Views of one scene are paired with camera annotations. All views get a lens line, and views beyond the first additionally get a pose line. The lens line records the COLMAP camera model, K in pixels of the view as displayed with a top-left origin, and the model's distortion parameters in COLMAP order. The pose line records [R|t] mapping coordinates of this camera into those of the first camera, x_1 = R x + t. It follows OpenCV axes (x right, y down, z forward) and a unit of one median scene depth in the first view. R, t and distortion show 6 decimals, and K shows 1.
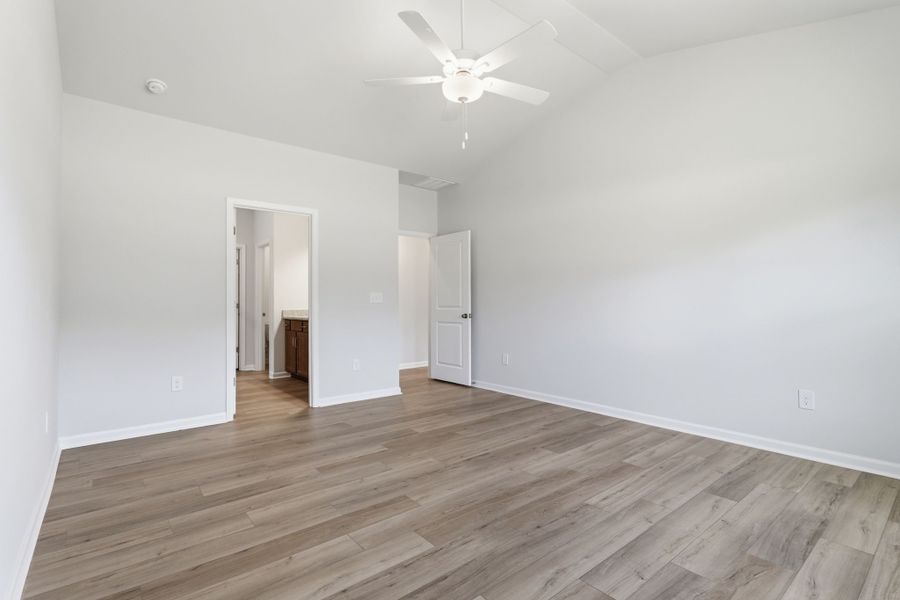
lens RADIAL K [[422.6, 0, 452.2], [0, 422.6, 299.8], [0, 0, 1]] dist [-0.000230, 0.000687]
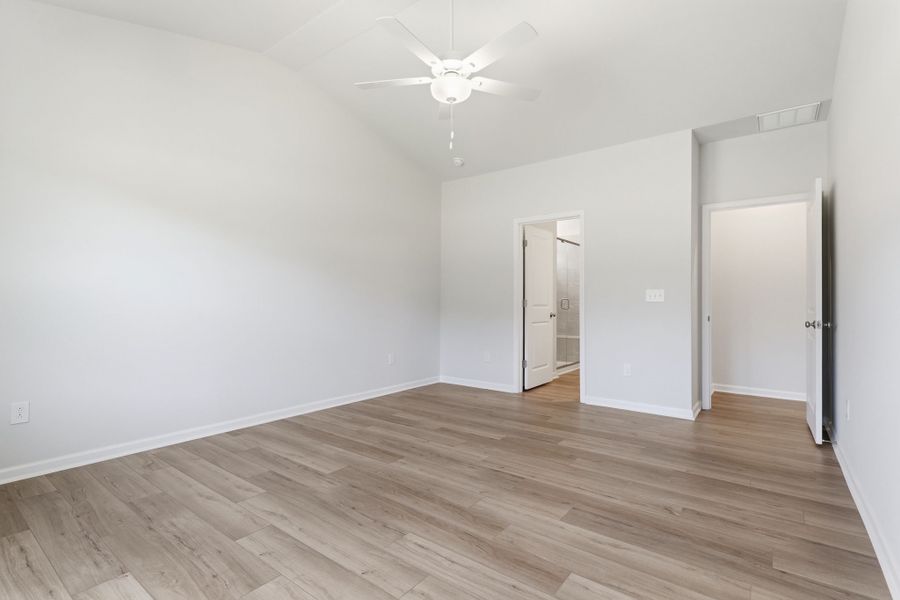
lens RADIAL K [[422.6, 0, 452.2], [0, 422.6, 299.8], [0, 0, 1]] dist [-0.000230, 0.000687]
pose [[0.235041, 0.000365, -0.971985, 0.990979], [0.003870, 0.999992, 0.001311, 0.002411], [0.971978, -0.004070, 0.235038, 0.748397]]
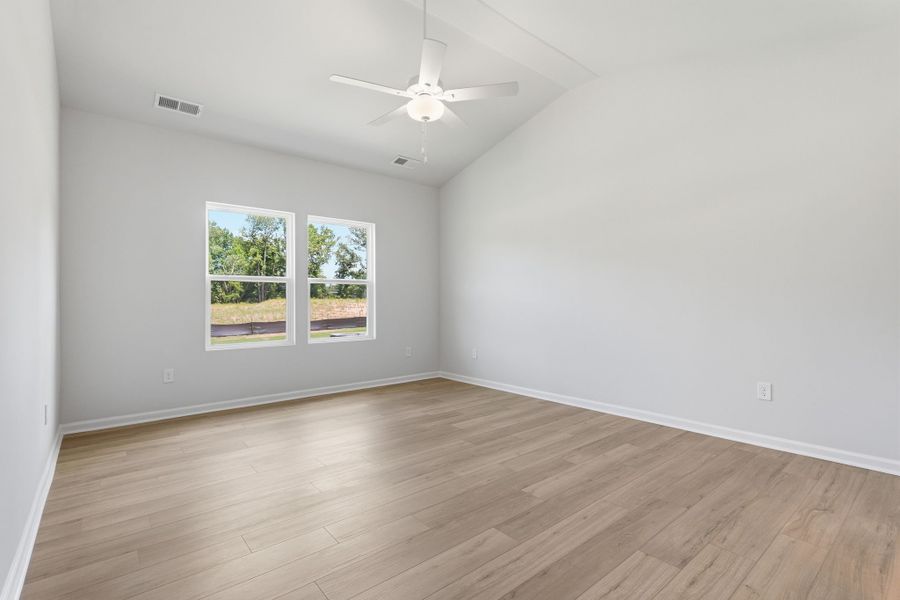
lens RADIAL K [[422.6, 0, 452.2], [0, 422.6, 299.8], [0, 0, 1]] dist [-0.000230, 0.000687]
pose [[-0.999870, 0.013248, -0.009208, -0.027607], [0.013379, 0.999808, -0.014344, 0.020898], [0.009017, -0.014466, -0.999855, 2.070074]]
